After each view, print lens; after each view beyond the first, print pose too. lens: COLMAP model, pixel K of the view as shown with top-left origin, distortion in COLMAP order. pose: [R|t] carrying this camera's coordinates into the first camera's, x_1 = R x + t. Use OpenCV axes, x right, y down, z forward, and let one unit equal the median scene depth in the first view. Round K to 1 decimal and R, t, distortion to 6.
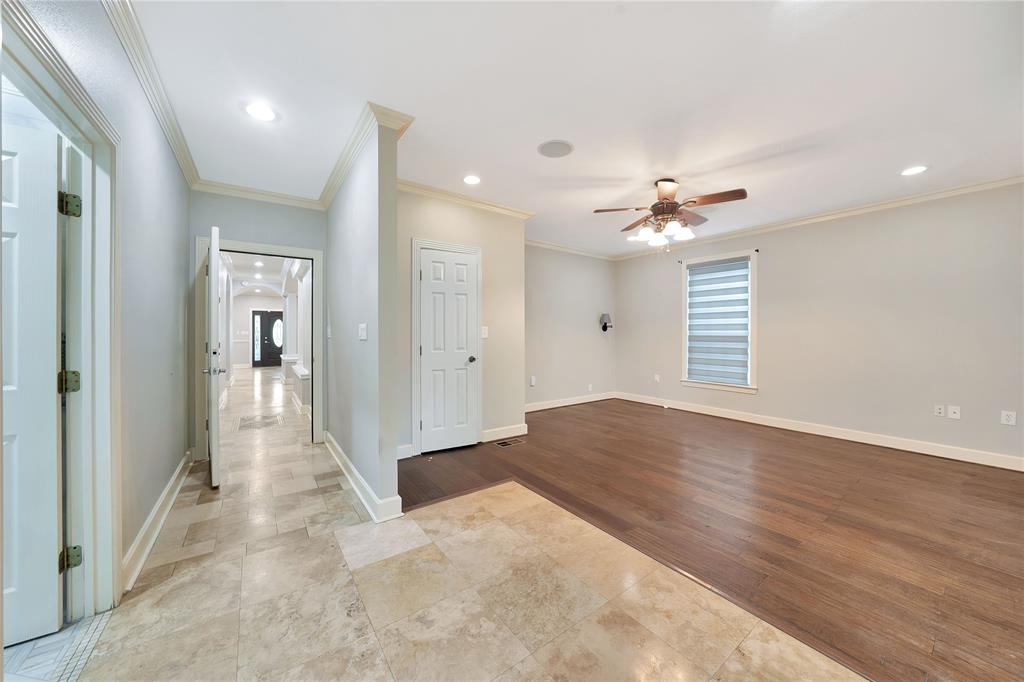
lens RADIAL K [[366.4, 0, 510.1], [0, 366.4, 331.9], [0, 0, 1]] dist [-0.020676, 0.002388]
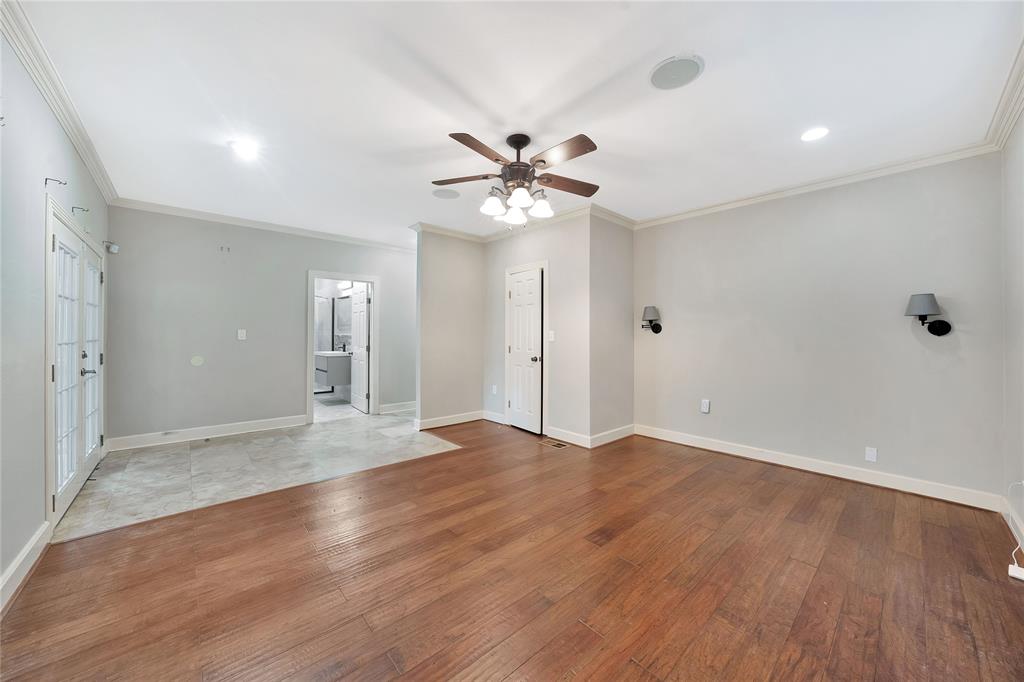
lens RADIAL K [[366.4, 0, 507.4], [0, 366.4, 337.8], [0, 0, 1]] dist [-0.020676, 0.002388]
pose [[0.099242, 0.002047, -0.995061, 1.010307], [-0.004467, 0.999989, 0.001611, 0.003741], [0.995053, 0.004286, 0.099250, 0.770383]]
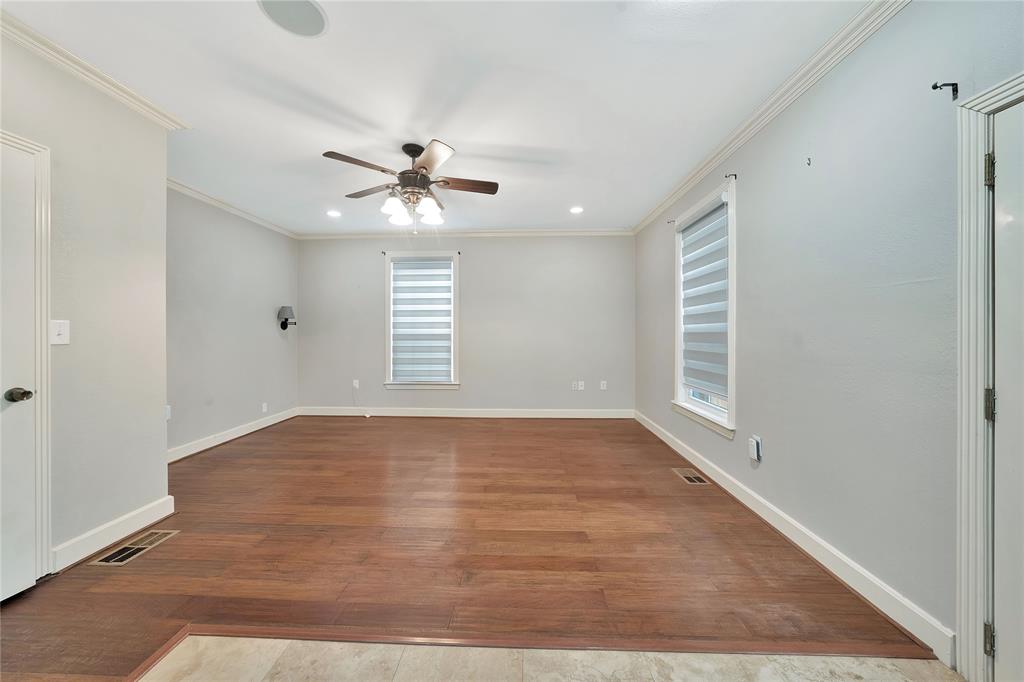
lens RADIAL K [[366.4, 0, 515.9], [0, 366.4, 329.2], [0, 0, 1]] dist [-0.020676, 0.002388]
pose [[0.606445, -0.000437, 0.795125, -0.078358], [0.001990, 0.999998, -0.000968, -0.001253], [-0.795123, 0.002169, 0.606445, 0.269982]]
